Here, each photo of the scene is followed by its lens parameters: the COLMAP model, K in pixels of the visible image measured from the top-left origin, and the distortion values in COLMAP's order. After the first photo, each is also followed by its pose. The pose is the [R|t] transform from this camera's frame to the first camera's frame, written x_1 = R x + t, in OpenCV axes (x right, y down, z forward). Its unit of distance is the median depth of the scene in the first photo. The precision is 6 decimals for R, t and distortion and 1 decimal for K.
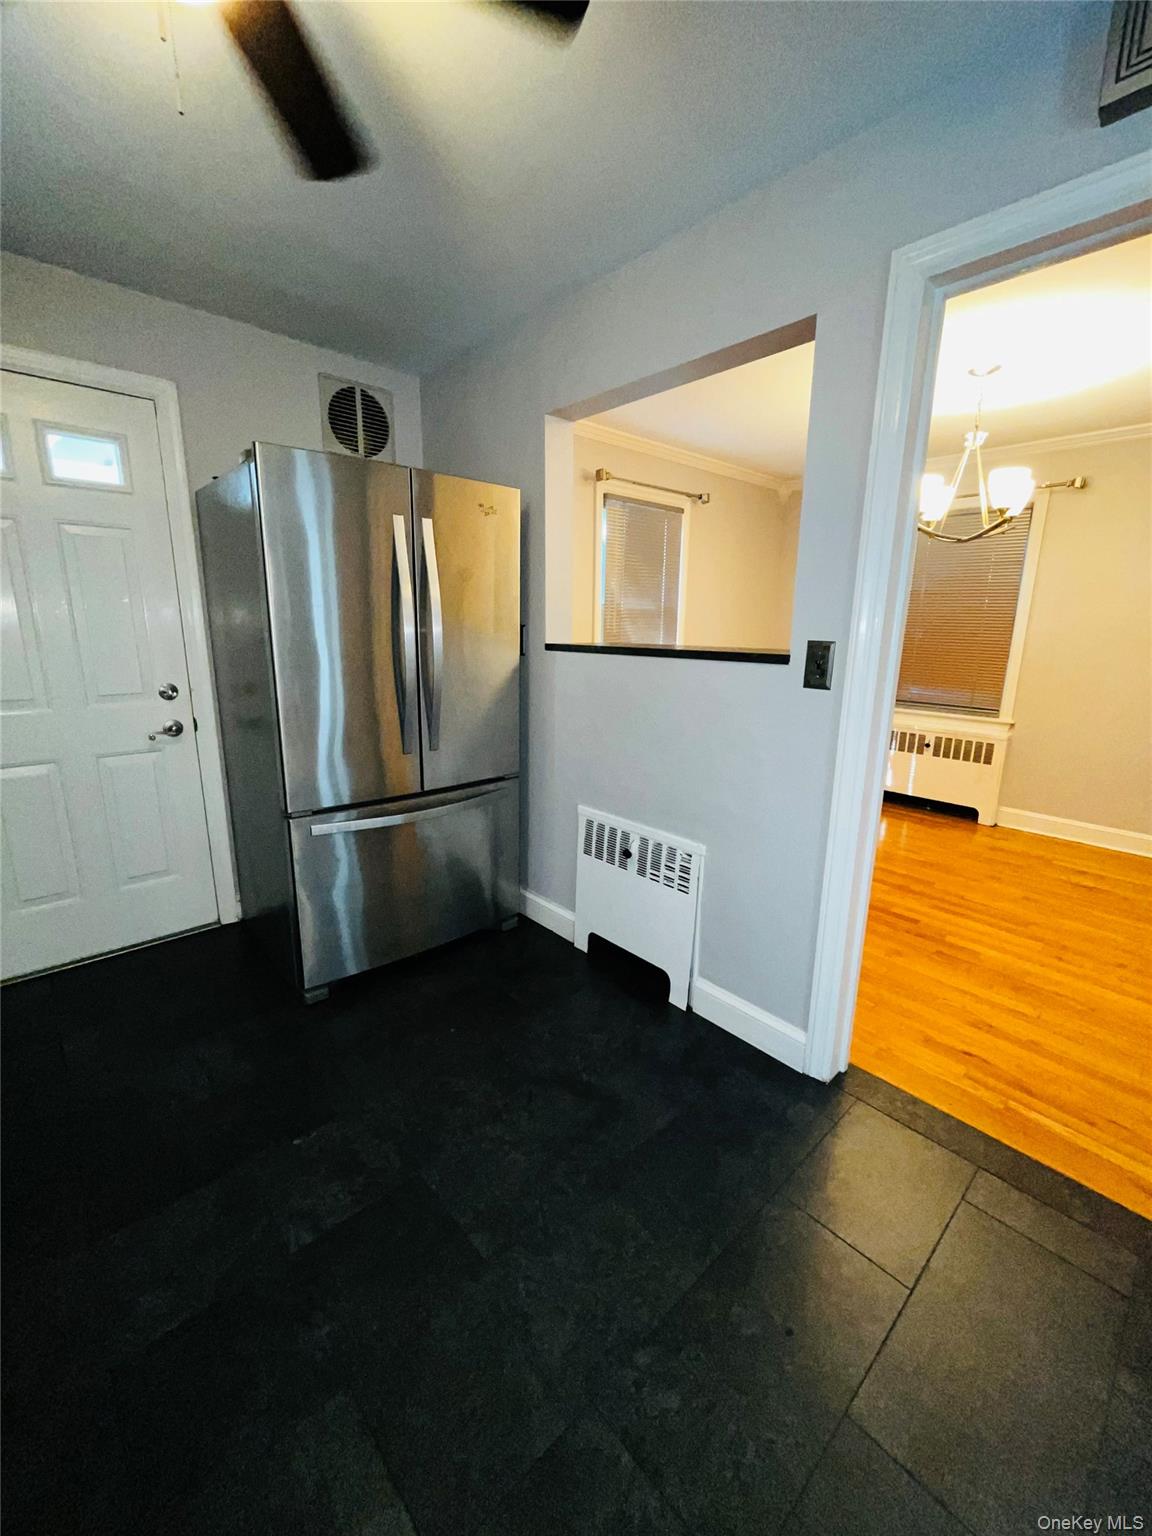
lens RADIAL K [[622.3, 0, 576.1], [0, 622.3, 762.9], [0, 0, 1]] dist [-0.003264, -0.000903]
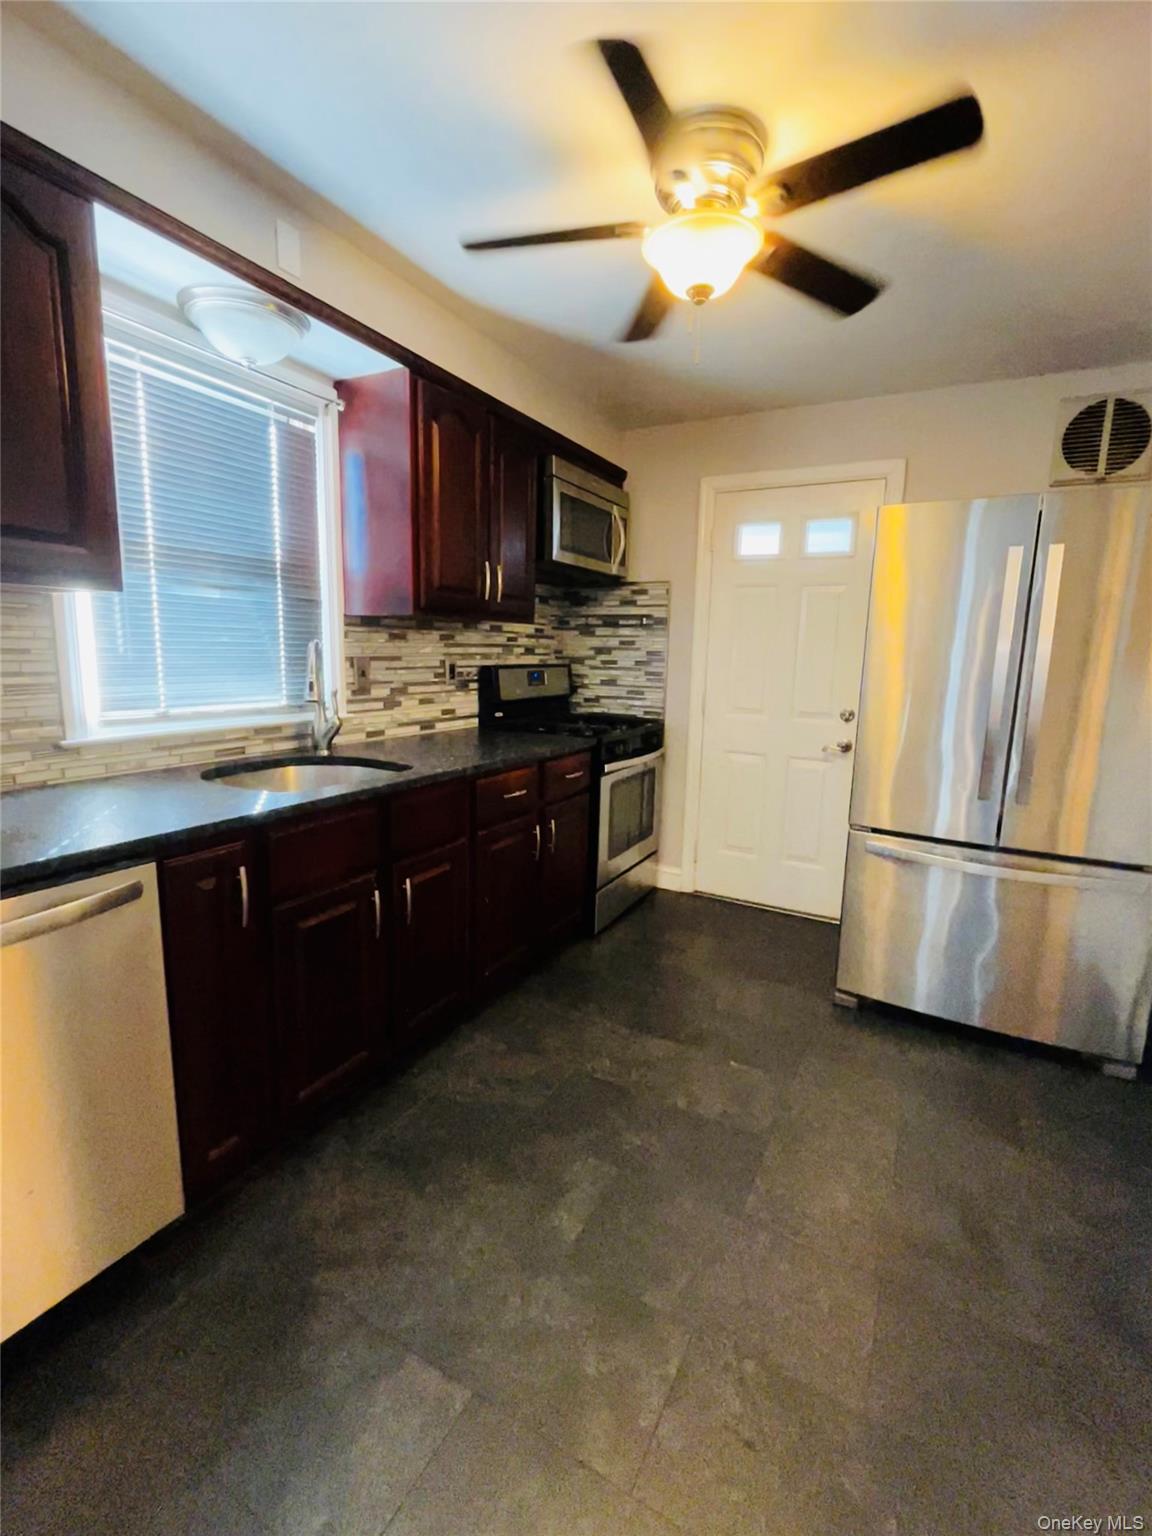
lens RADIAL K [[673.8, 0, 587.0], [0, 673.8, 766.8], [0, 0, 1]] dist [-0.000933, -0.000075]
pose [[0.349499, 0.155211, -0.923991, 0.292625], [-0.233292, 0.969539, 0.074620, 0.001648], [0.907428, 0.189480, 0.375062, 0.057893]]
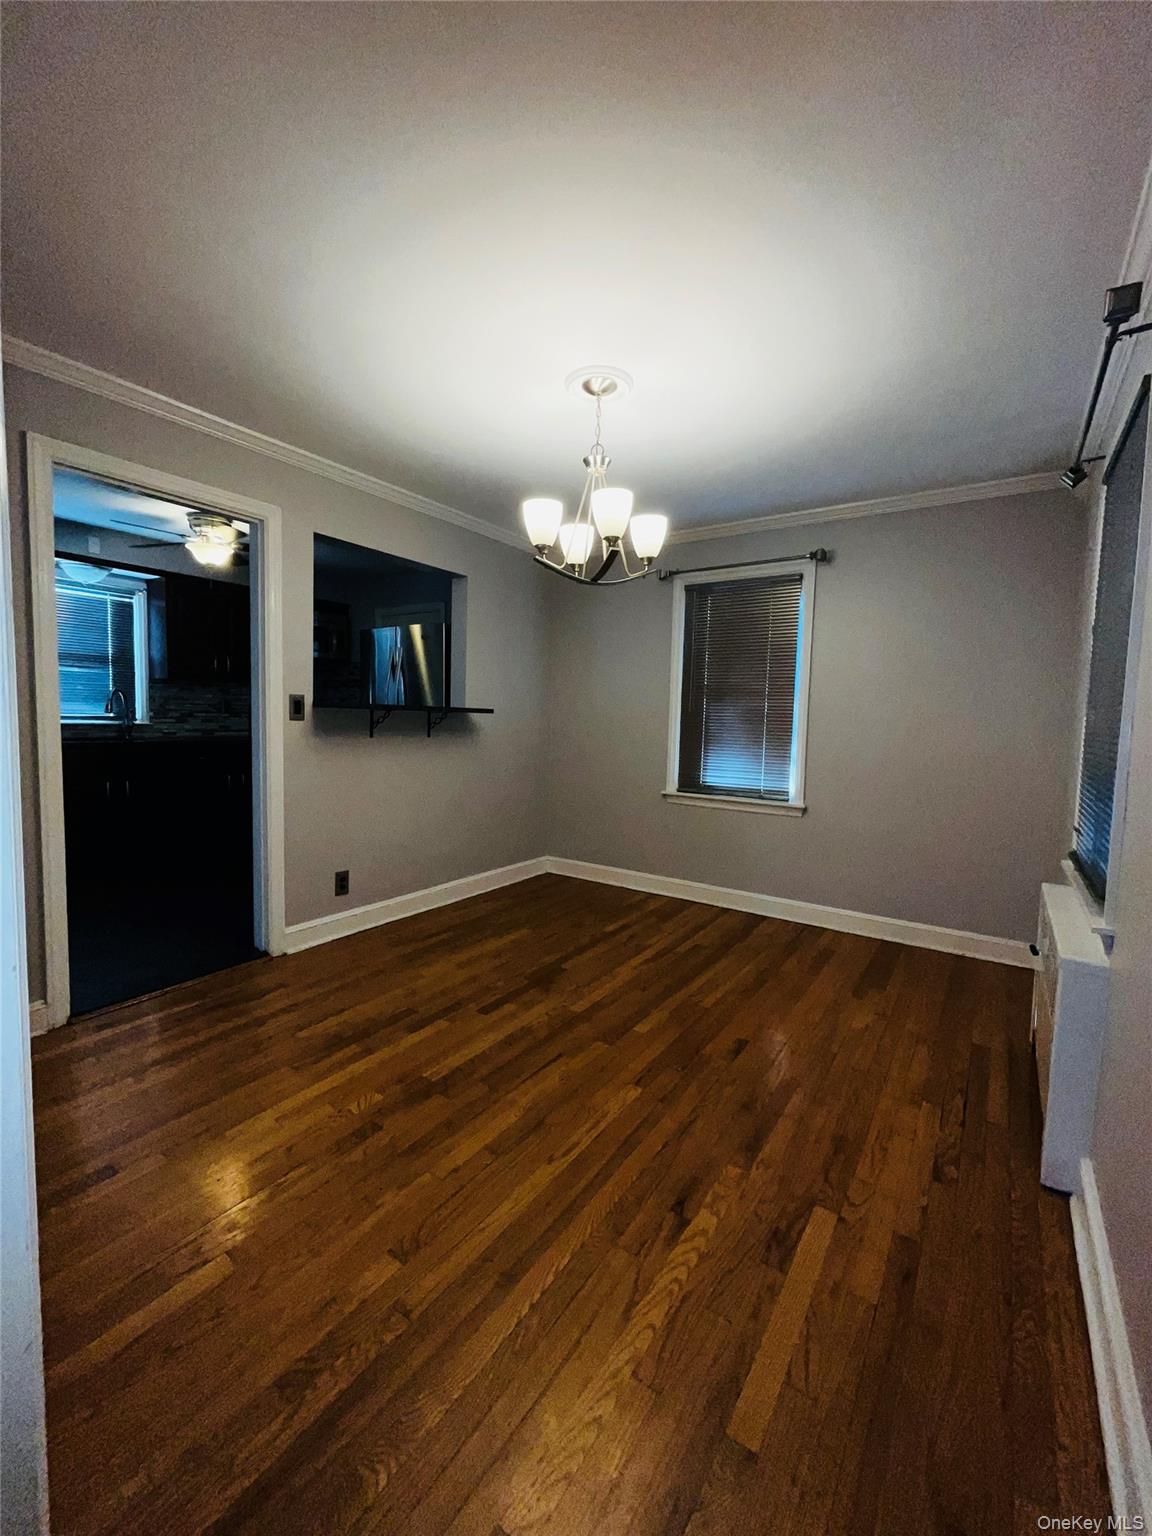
lens RADIAL K [[622.3, 0, 579.3], [0, 622.3, 761.2], [0, 0, 1]] dist [-0.003264, -0.000903]
pose [[0.232041, 0.066883, -0.970404, 1.129455], [-0.244313, 0.969660, 0.008412, -0.104550], [0.941524, 0.235131, 0.241341, 0.665423]]
